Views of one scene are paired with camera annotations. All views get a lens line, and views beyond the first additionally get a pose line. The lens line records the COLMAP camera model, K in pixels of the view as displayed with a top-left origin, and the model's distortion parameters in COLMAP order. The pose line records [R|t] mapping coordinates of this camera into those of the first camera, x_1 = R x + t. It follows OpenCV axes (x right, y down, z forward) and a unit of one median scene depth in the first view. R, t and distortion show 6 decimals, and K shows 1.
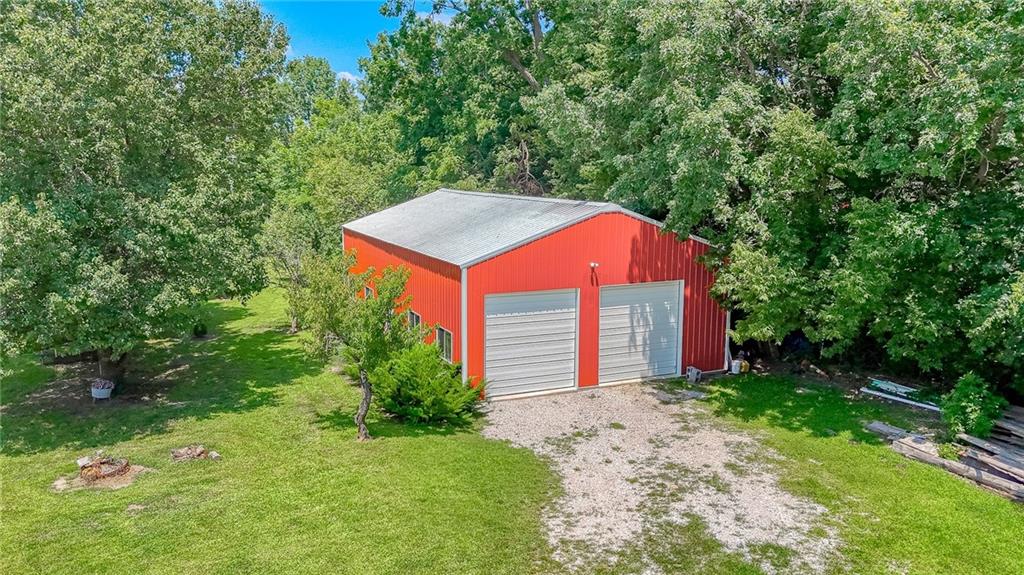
lens RADIAL K [[754.8, 0, 515.1], [0, 754.8, 290.4], [0, 0, 1]] dist [0.066079, -0.061821]
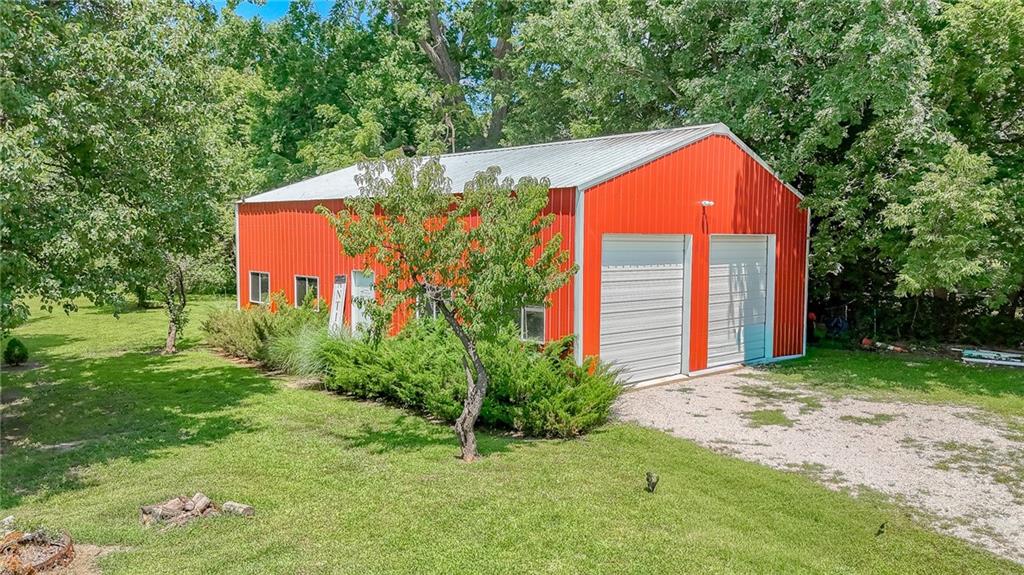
lens RADIAL K [[754.8, 0, 511.1], [0, 754.8, 293.0], [0, 0, 1]] dist [0.066079, -0.061821]
pose [[0.945184, -0.024265, 0.325636, -0.320855], [0.052512, 0.995551, -0.078235, 0.101538], [-0.322289, 0.091047, 0.942253, 0.366924]]
